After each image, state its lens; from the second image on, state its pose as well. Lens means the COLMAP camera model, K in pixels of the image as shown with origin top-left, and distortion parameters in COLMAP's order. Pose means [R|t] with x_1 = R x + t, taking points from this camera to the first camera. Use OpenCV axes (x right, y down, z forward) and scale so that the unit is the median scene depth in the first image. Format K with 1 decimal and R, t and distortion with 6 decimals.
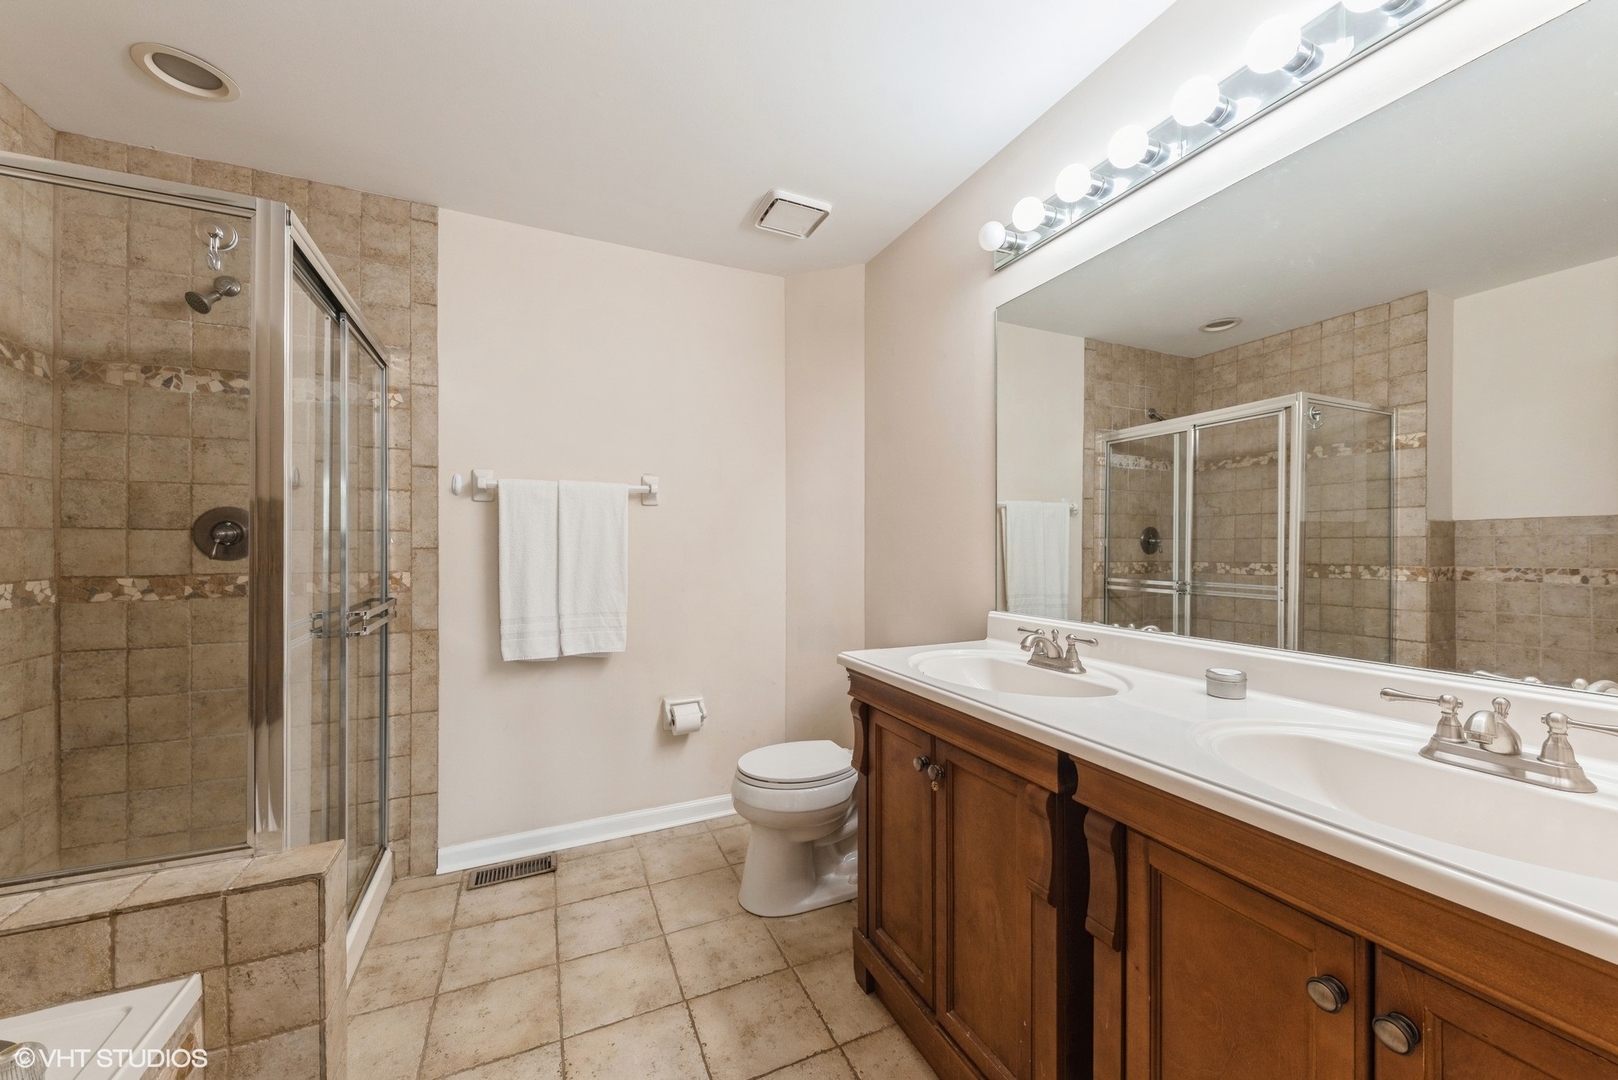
lens RADIAL K [[569.6, 0, 812.0], [0, 569.6, 544.4], [0, 0, 1]] dist [0.013273, -0.006280]
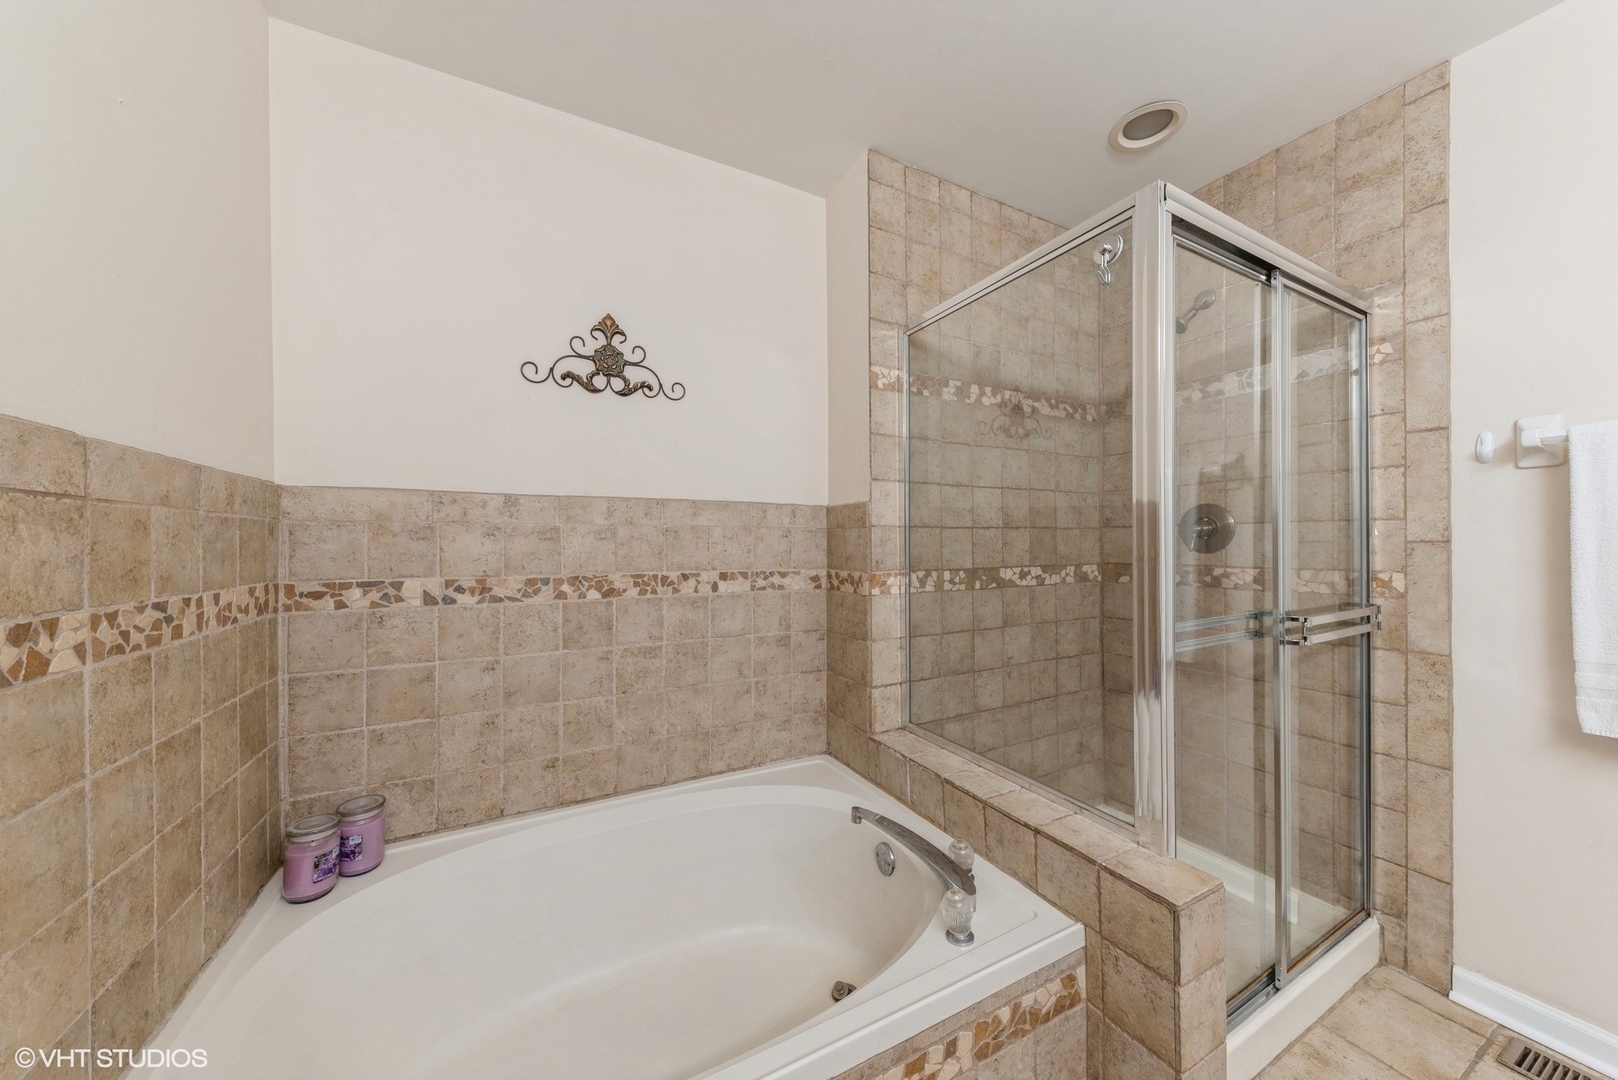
lens RADIAL K [[552.1, 0, 806.0], [0, 552.1, 544.2], [0, 0, 1]] dist [0.013602, -0.004803]
pose [[0.060795, 0.002804, -0.998146, -0.012836], [0.006161, 0.999976, 0.003185, 0.002744], [0.998131, -0.006343, 0.060776, 0.165188]]
